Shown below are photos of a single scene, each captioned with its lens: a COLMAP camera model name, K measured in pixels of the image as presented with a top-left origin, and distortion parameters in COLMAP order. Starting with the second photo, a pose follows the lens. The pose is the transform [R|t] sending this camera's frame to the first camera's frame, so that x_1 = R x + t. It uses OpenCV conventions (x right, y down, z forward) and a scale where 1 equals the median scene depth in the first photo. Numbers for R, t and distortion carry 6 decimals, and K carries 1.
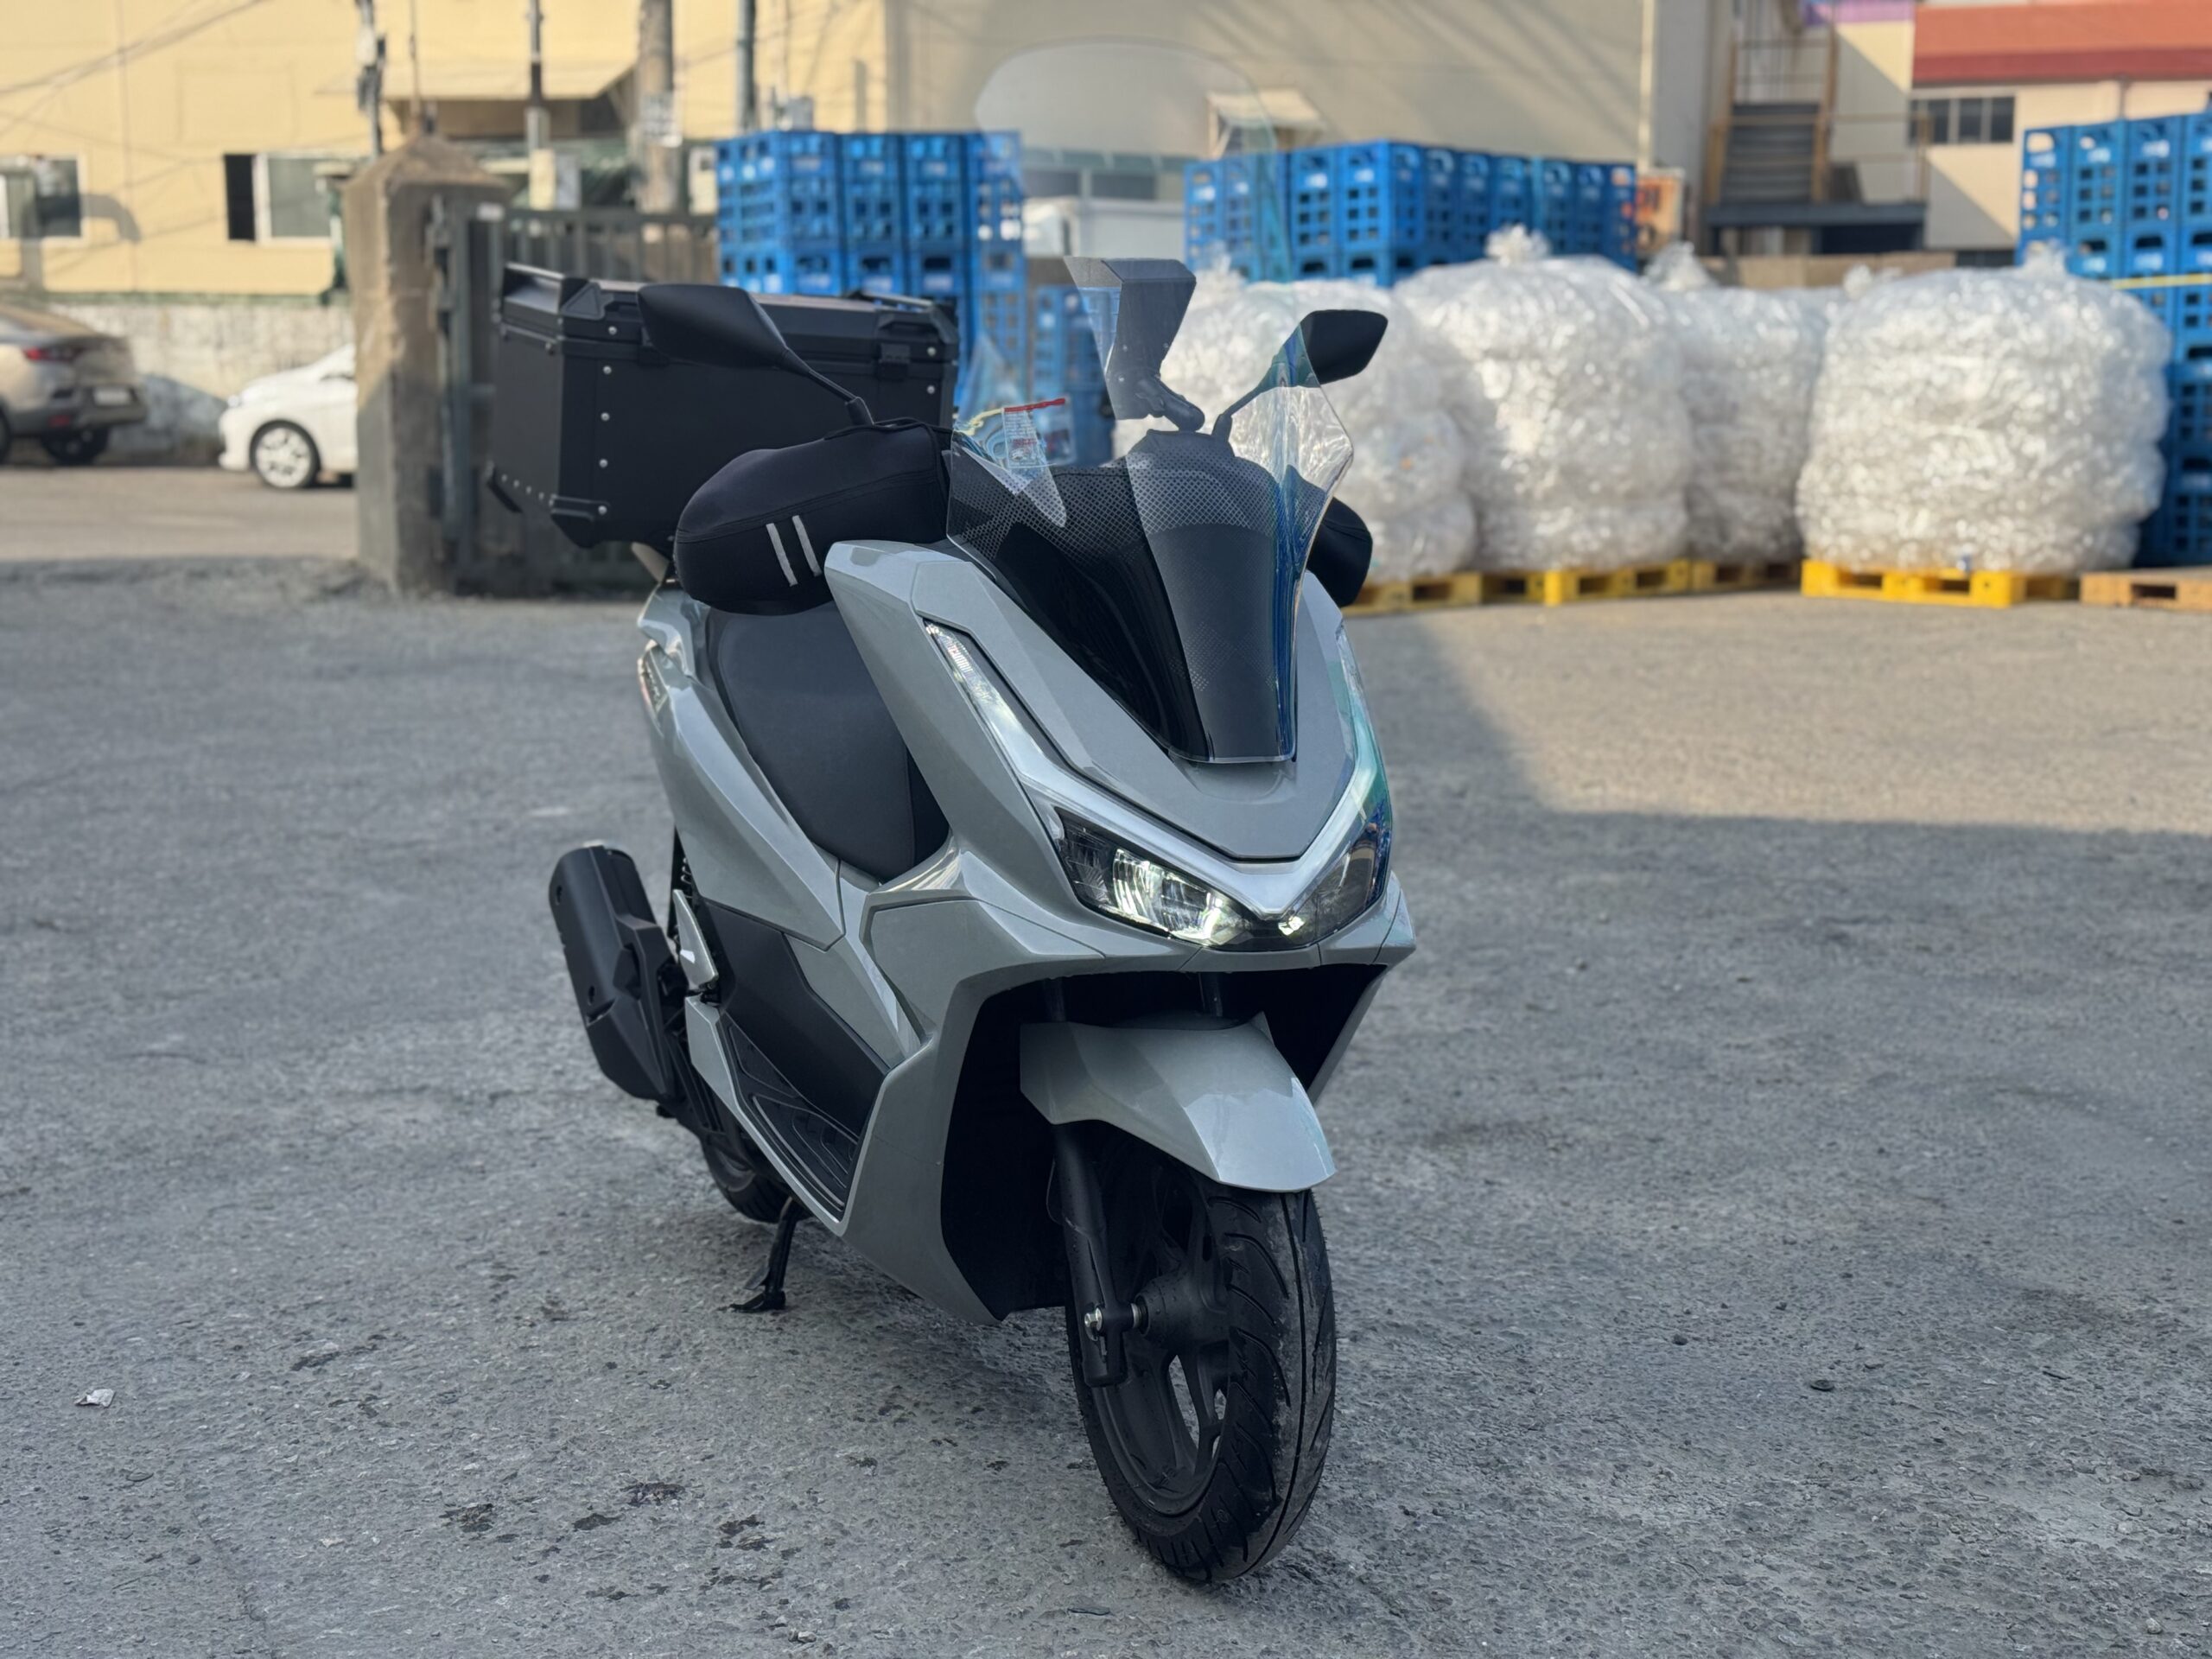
lens RADIAL K [[3065.5, 0, 1099.0], [0, 3065.5, 841.6], [0, 0, 1]] dist [0.118454, 0.000000]
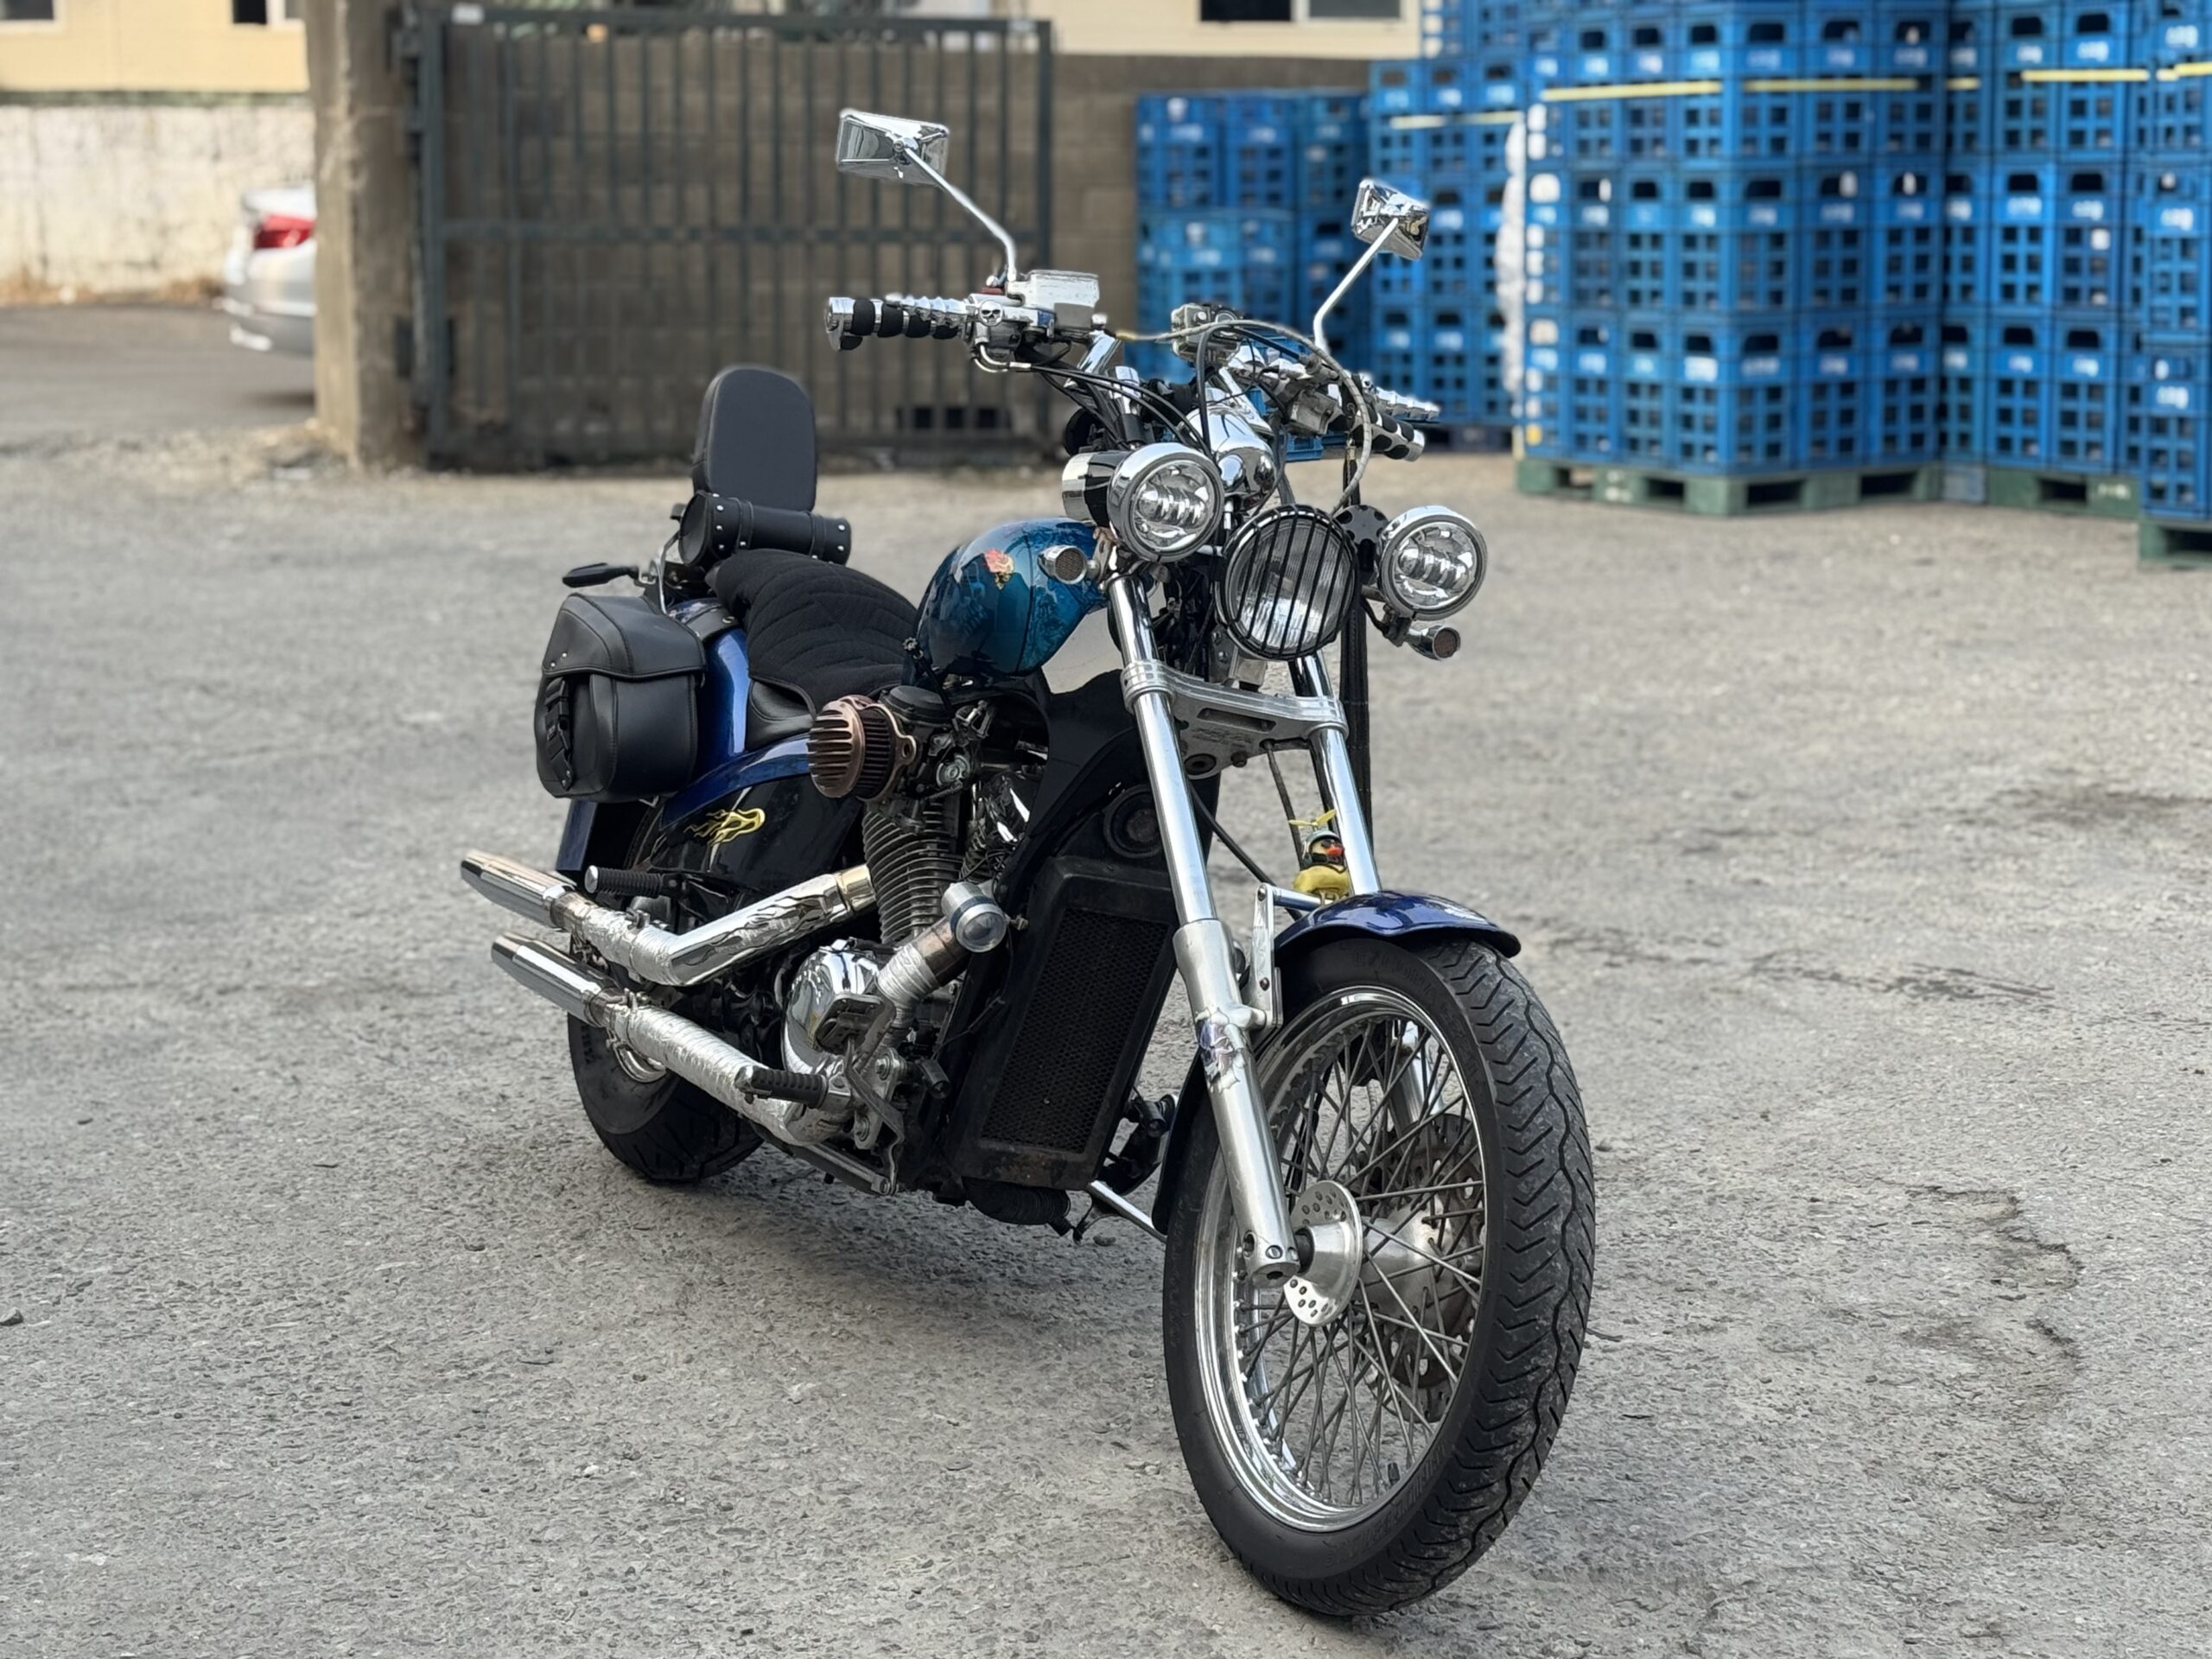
lens RADIAL K [[4108.9, 0, 1137.4], [0, 4108.9, 795.4], [0, 0, 1]] dist [0.130538, 0.000000]
pose [[0.997257, 0.004558, -0.073881, 0.067371], [-0.004444, 0.999989, 0.001700, 0.005625], [0.073888, -0.001367, 0.997266, -0.105162]]
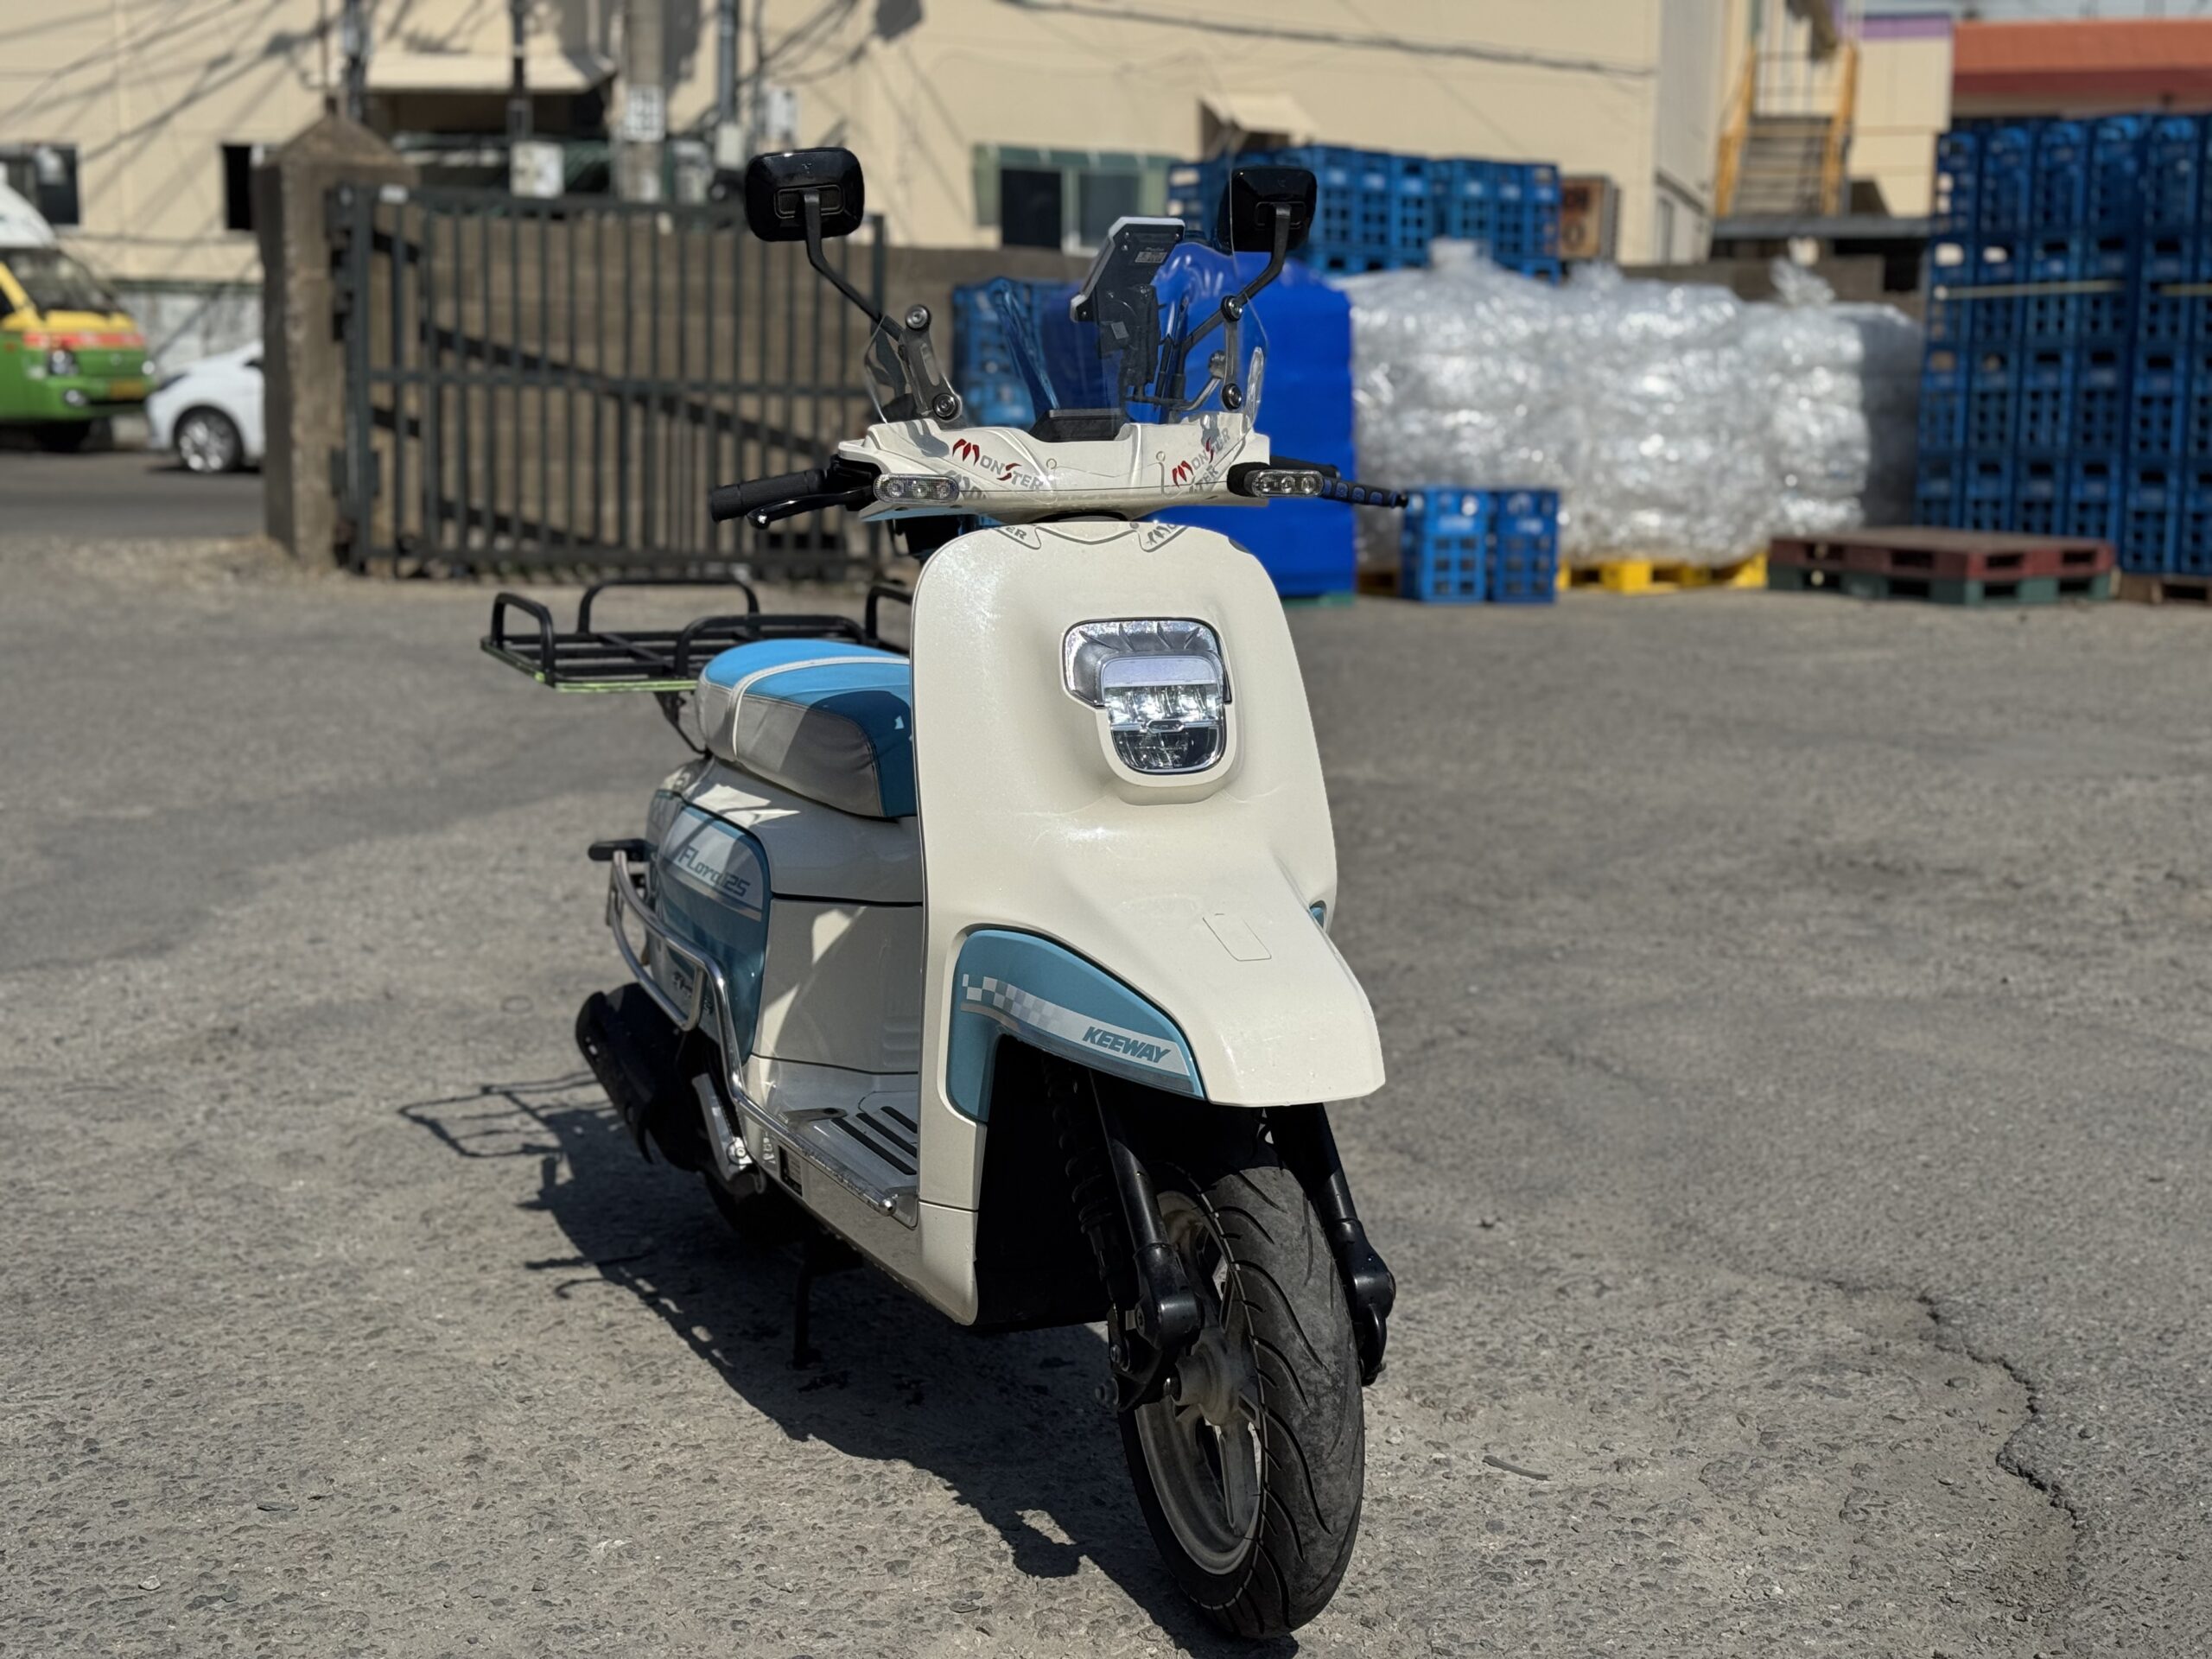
lens RADIAL K [[3065.5, 0, 1107.5], [0, 3065.5, 838.5], [0, 0, 1]] dist [0.118454, 0.000000]
pose [[0.999721, 0.015820, -0.017525, 0.054679], [-0.015895, 0.999865, -0.004126, 0.005640], [0.017457, 0.004403, 0.999838, 0.000919]]
